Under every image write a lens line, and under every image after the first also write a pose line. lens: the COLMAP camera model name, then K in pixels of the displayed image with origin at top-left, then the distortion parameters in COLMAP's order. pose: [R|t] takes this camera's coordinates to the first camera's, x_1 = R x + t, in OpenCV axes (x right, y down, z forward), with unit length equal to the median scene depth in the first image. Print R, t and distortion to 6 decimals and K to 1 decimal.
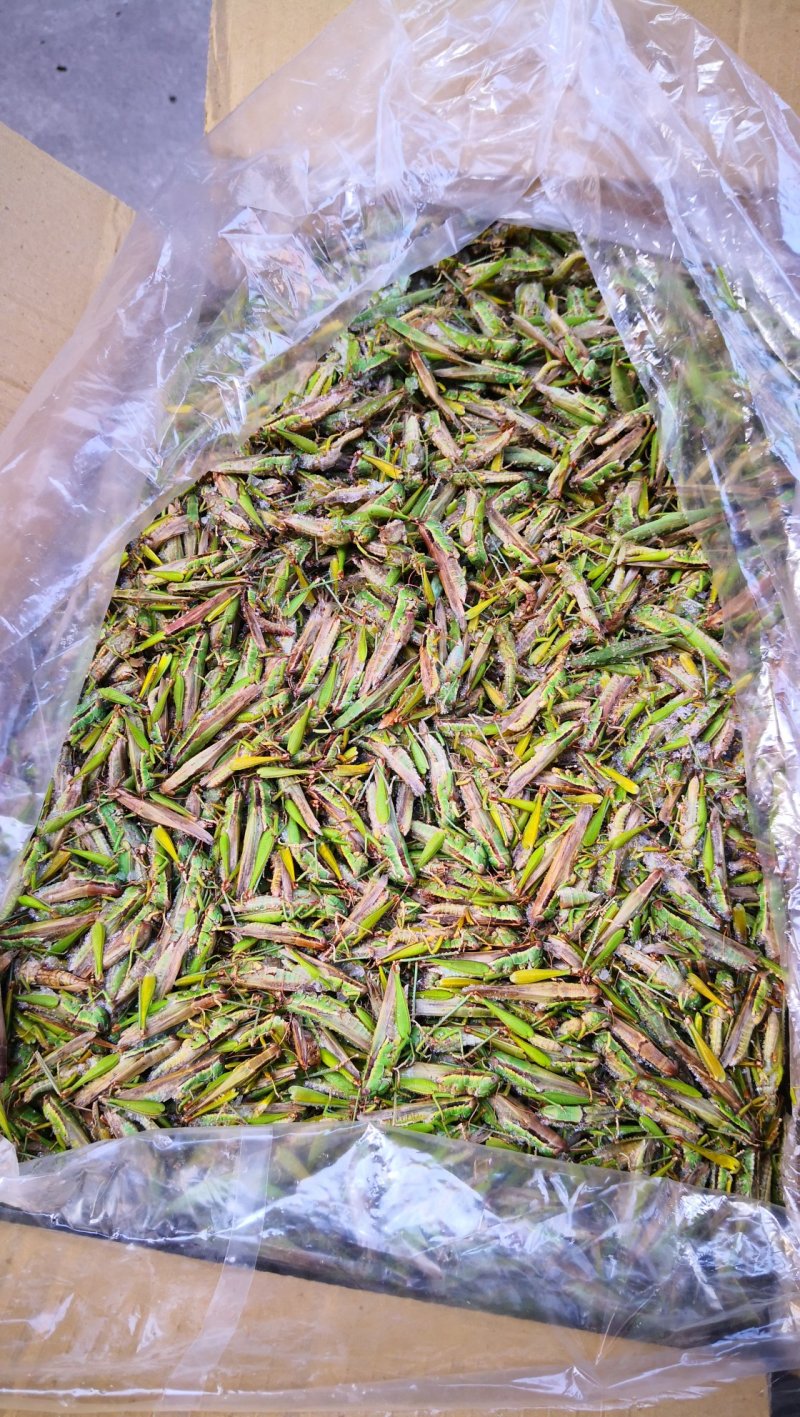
lens RADIAL K [[1155.3, 0, 400.0], [0, 1155.3, 708.5], [0, 0, 1]] dist [0.006045, -0.124237]
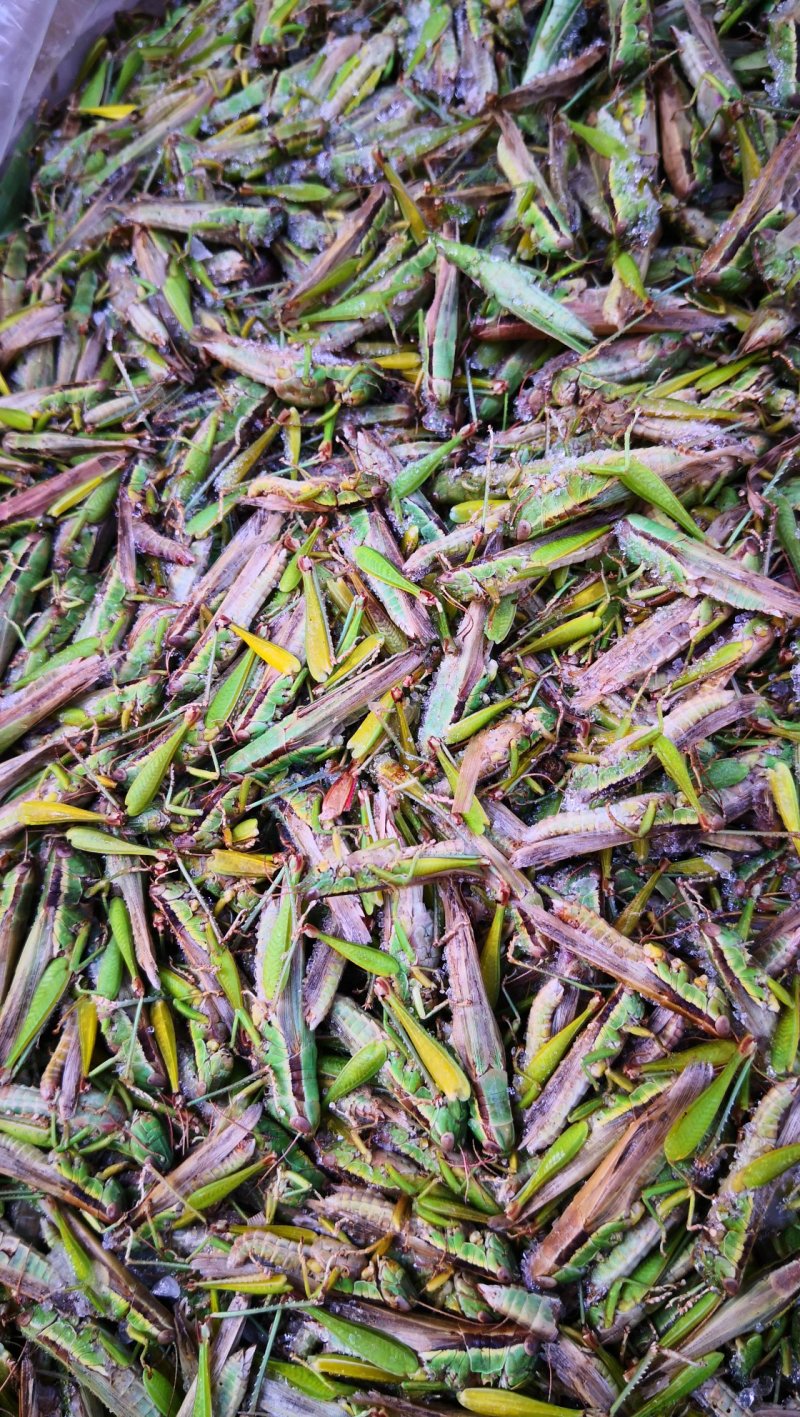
lens RADIAL K [[1155.3, 0, 400.0], [0, 1155.3, 708.5], [0, 0, 1]] dist [0.006045, -0.124237]
pose [[0.973916, 0.161177, -0.159714, 0.092241], [-0.134339, 0.976830, 0.166600, -0.103696], [0.182865, -0.140799, 0.973004, 0.529778]]
